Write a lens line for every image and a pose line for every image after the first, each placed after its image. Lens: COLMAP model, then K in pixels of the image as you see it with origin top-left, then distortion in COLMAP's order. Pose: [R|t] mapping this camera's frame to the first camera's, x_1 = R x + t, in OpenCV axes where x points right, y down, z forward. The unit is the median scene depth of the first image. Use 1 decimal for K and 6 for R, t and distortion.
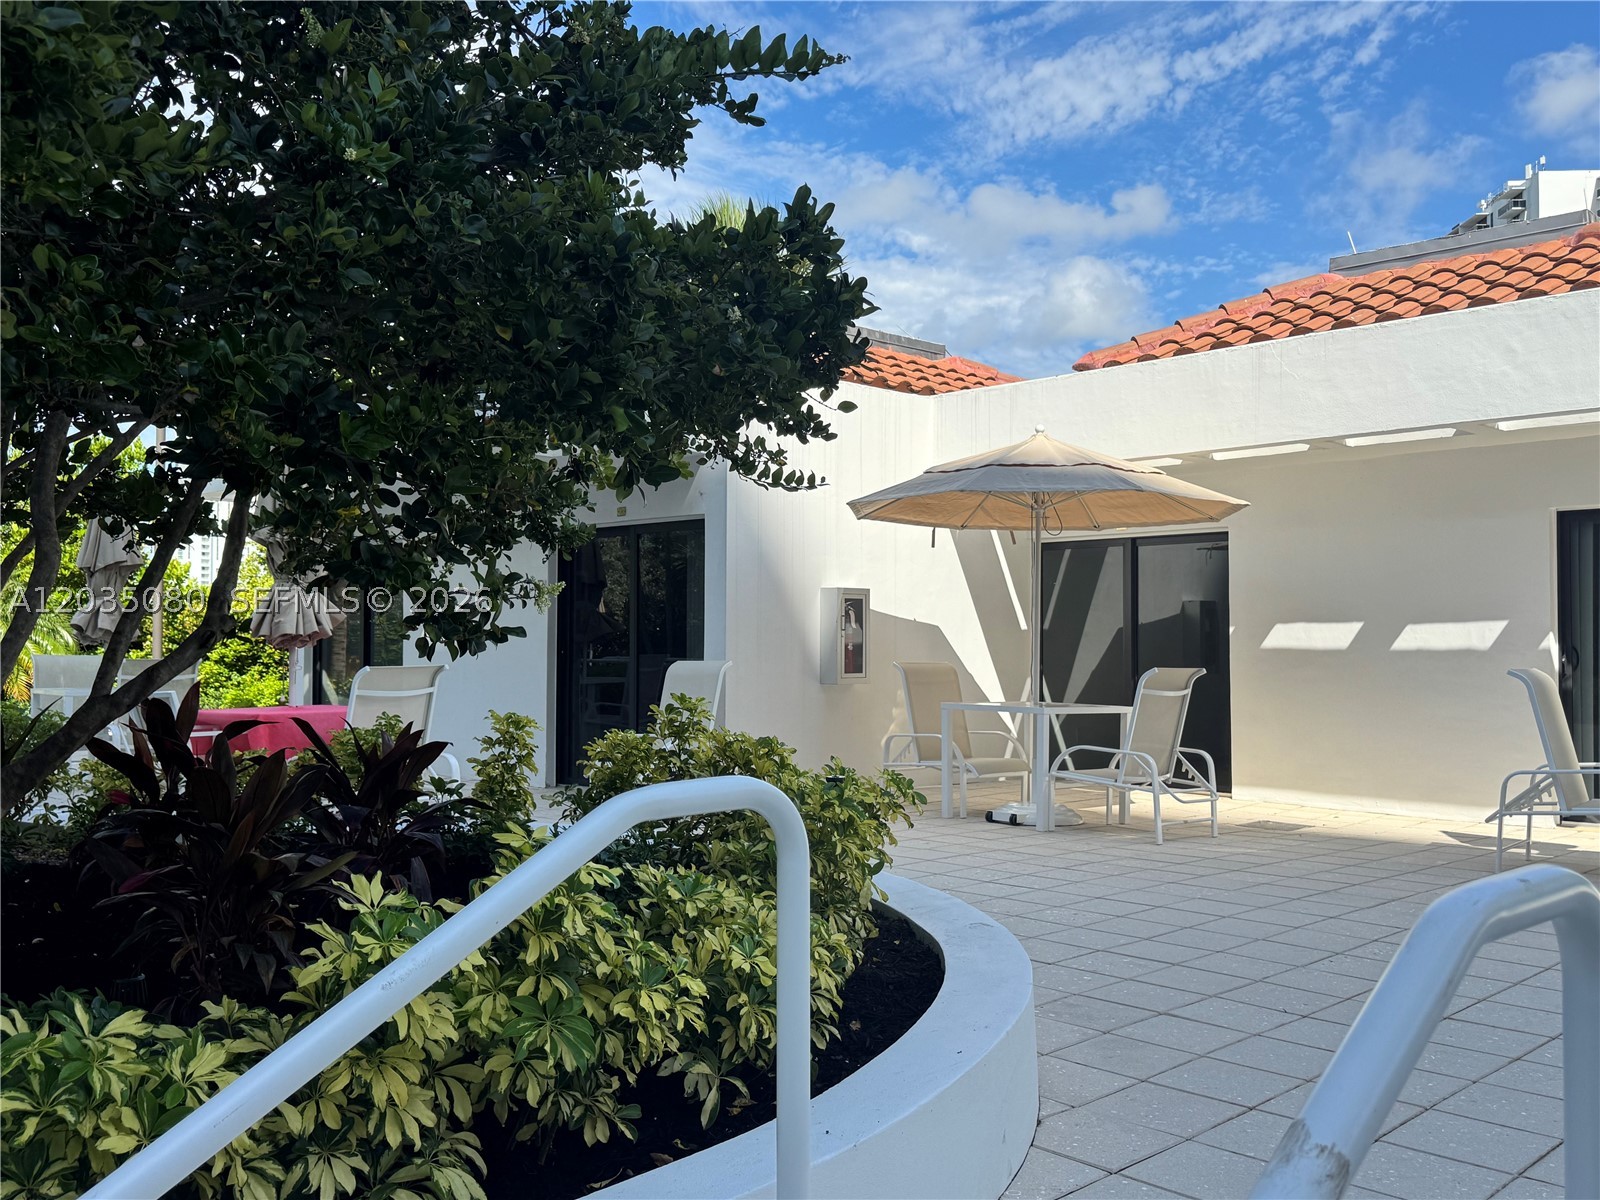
lens RADIAL K [[1417.3, 0, 793.5], [0, 1417.3, 589.9], [0, 0, 1]] dist [0.090863, -0.161304]
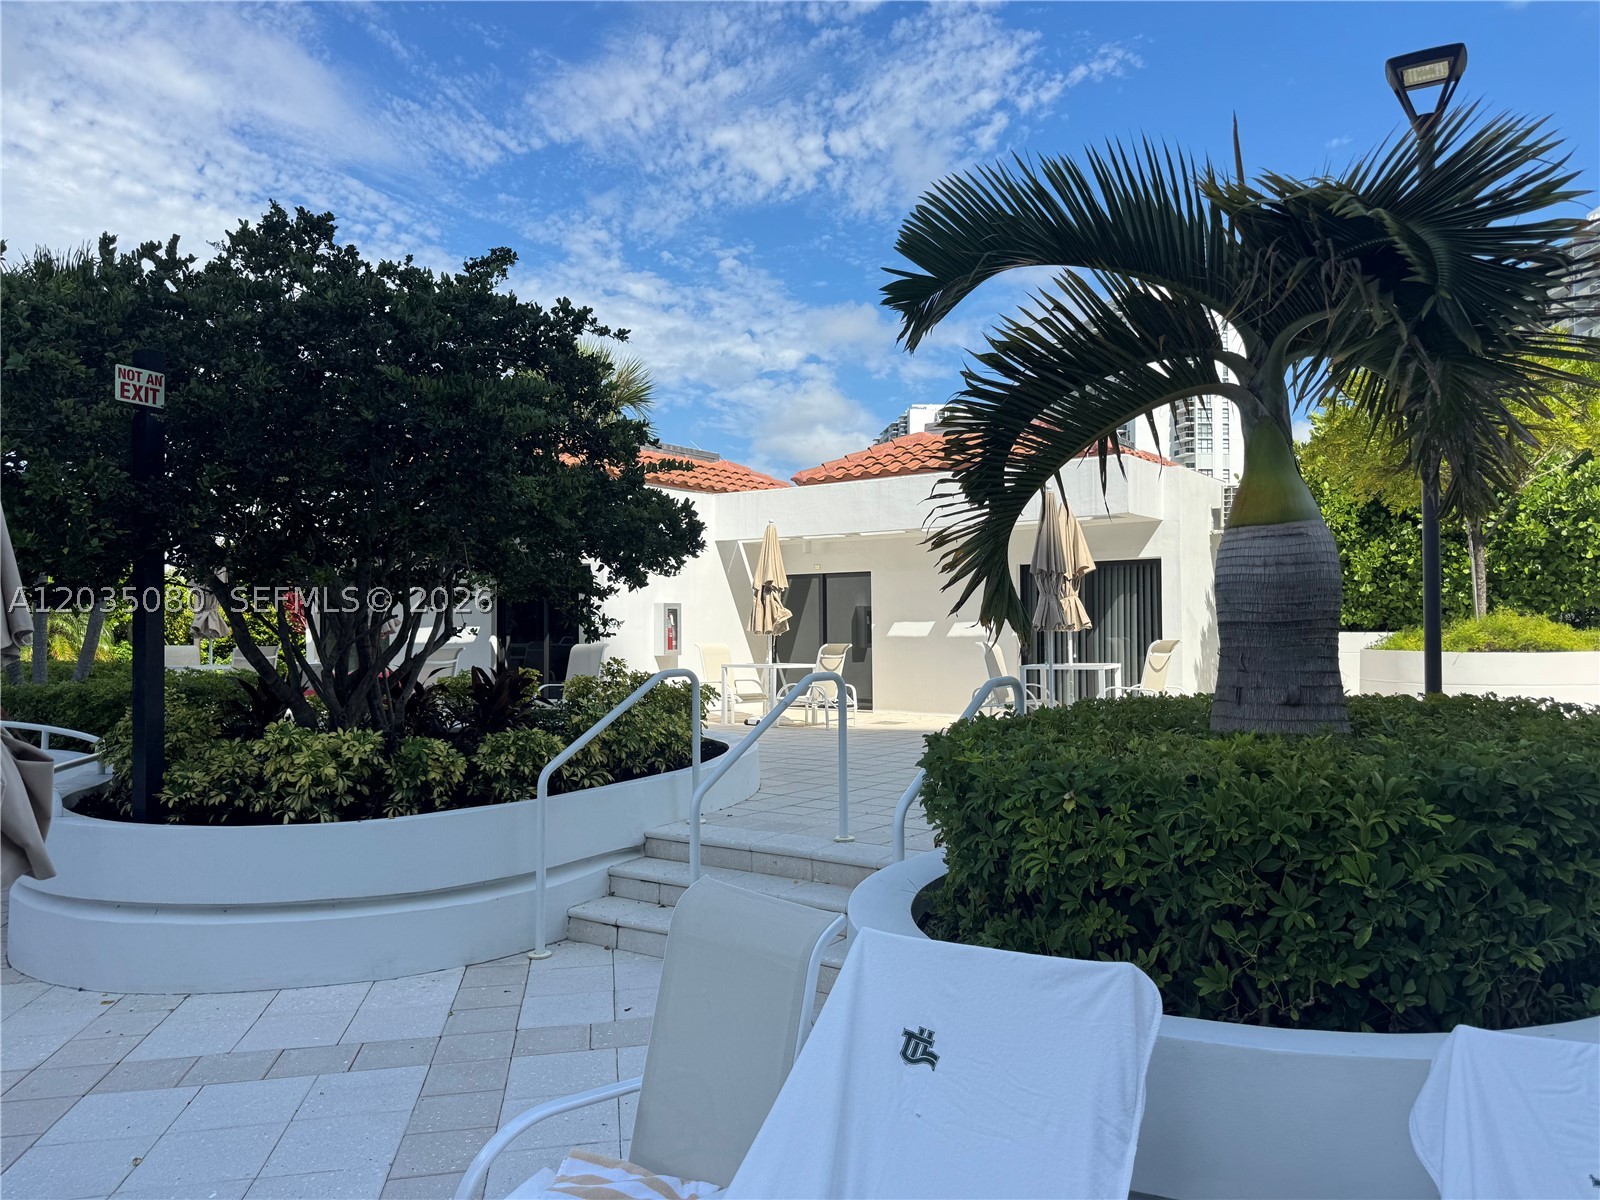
lens RADIAL K [[1124.9, 0, 800.3], [0, 1124.9, 598.0], [0, 0, 1]] dist [0.061231, -0.081765]
pose [[0.983190, -0.004517, 0.182531, -0.156332], [0.002681, 0.999943, 0.010302, -0.057274], [-0.182568, -0.009640, 0.983146, -1.193914]]
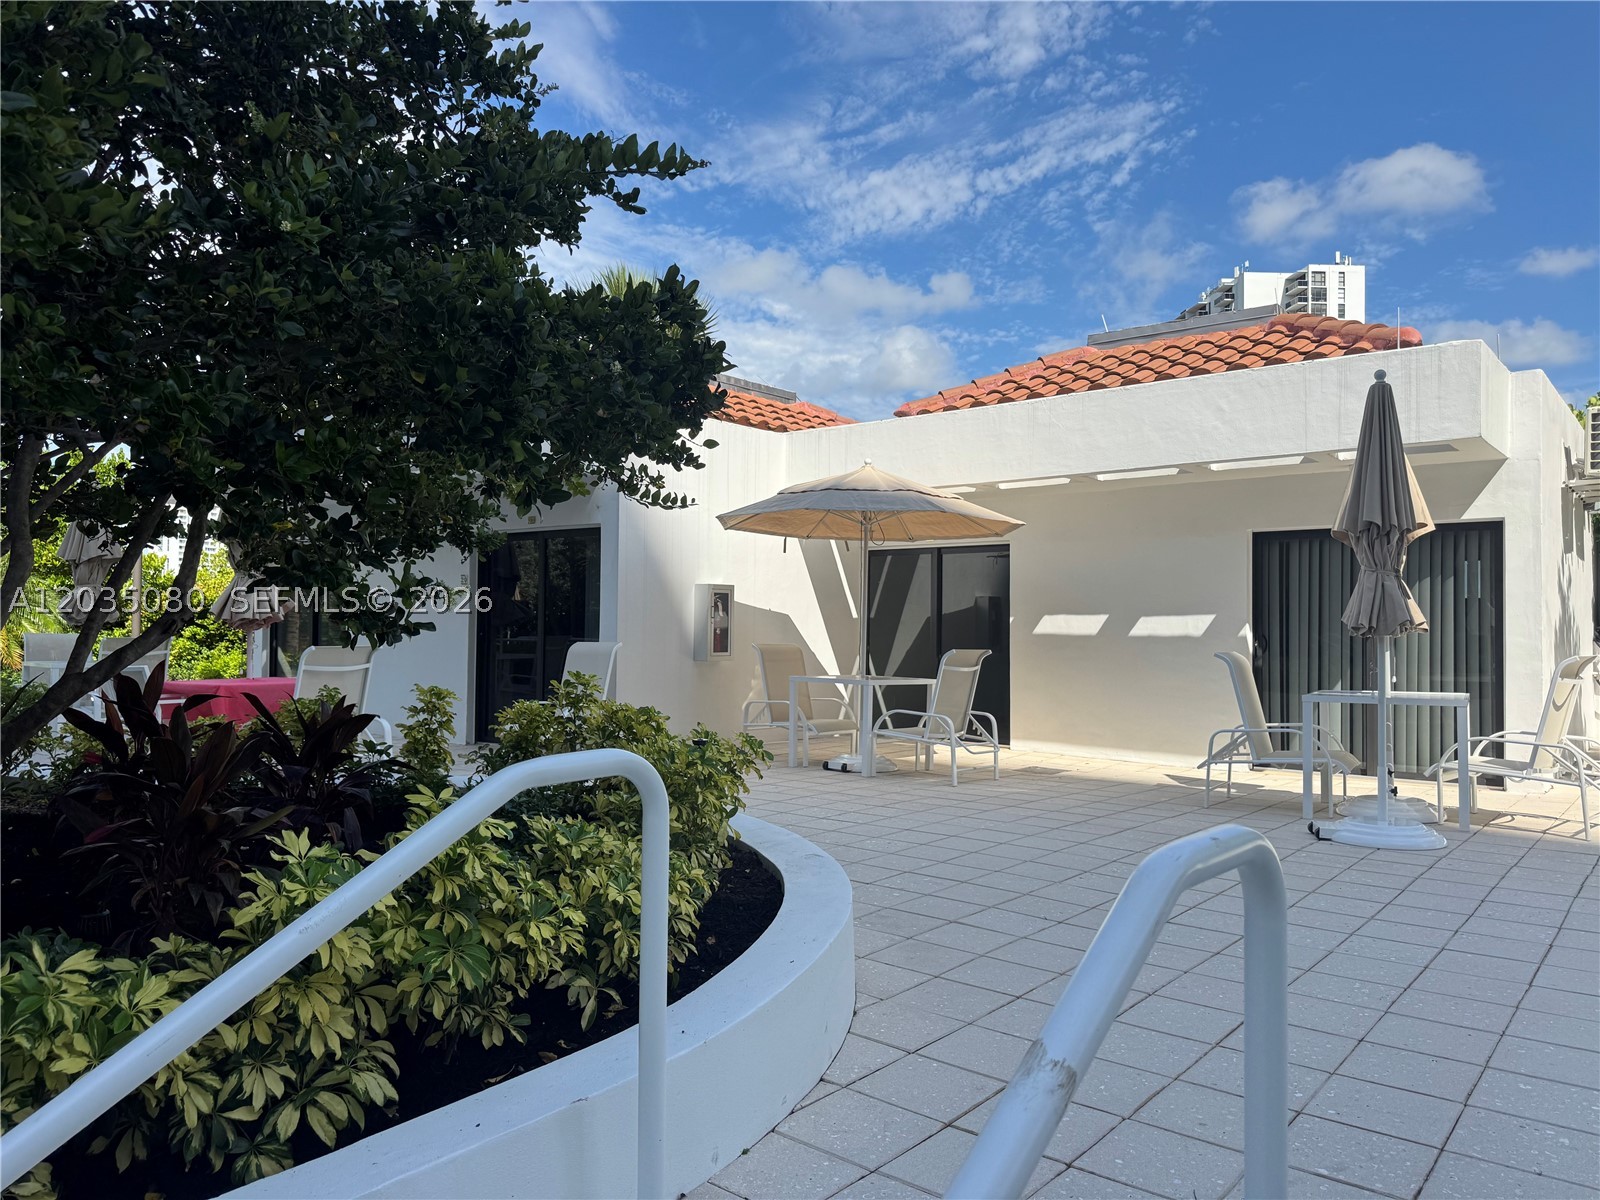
lens RADIAL K [[1124.9, 0, 794.0], [0, 1124.9, 587.1], [0, 0, 1]] dist [0.061231, -0.081765]
pose [[0.994505, 0.009950, 0.104220, 0.007892], [-0.010283, 0.999944, 0.002658, -0.005942], [-0.104187, -0.003715, 0.994551, 0.009303]]
